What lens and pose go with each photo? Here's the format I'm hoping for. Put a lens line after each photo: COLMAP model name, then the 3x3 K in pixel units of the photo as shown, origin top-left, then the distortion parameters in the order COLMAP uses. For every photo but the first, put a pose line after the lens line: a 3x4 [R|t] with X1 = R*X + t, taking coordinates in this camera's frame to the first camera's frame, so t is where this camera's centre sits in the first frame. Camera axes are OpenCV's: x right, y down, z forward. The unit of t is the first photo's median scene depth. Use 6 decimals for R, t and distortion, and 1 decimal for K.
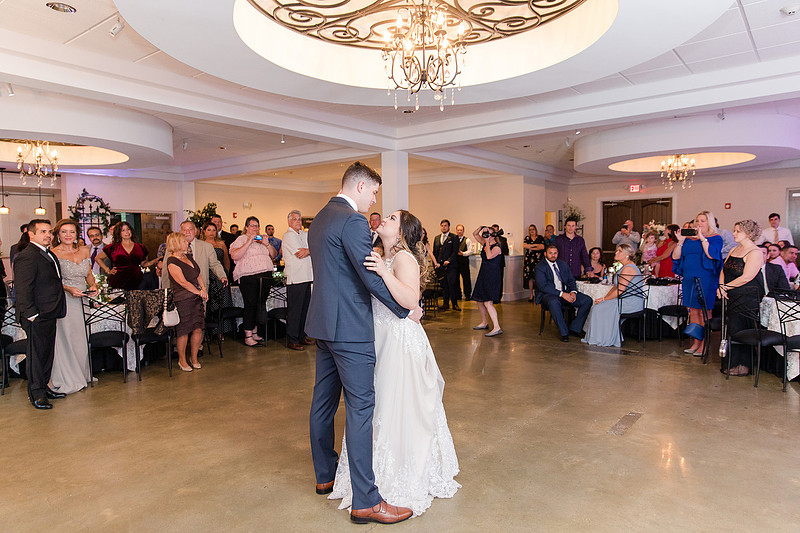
lens RADIAL K [[563.4, 0, 400.0], [0, 563.4, 266.5], [0, 0, 1]] dist [0.002449, 0.000227]
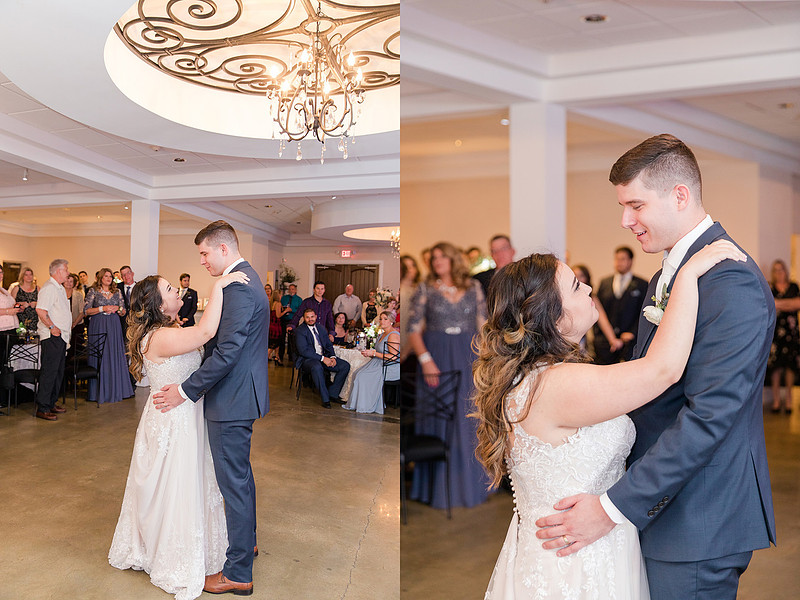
lens RADIAL K [[634.8, 0, 400.0], [0, 634.8, 300.0], [0, 0, 1]] dist [-0.000983, -0.001713]
pose [[0.971899, 0.051159, 0.229770, 0.163165], [-0.037281, 0.997231, -0.064342, 0.013408], [-0.232426, 0.053968, 0.971116, -0.114105]]
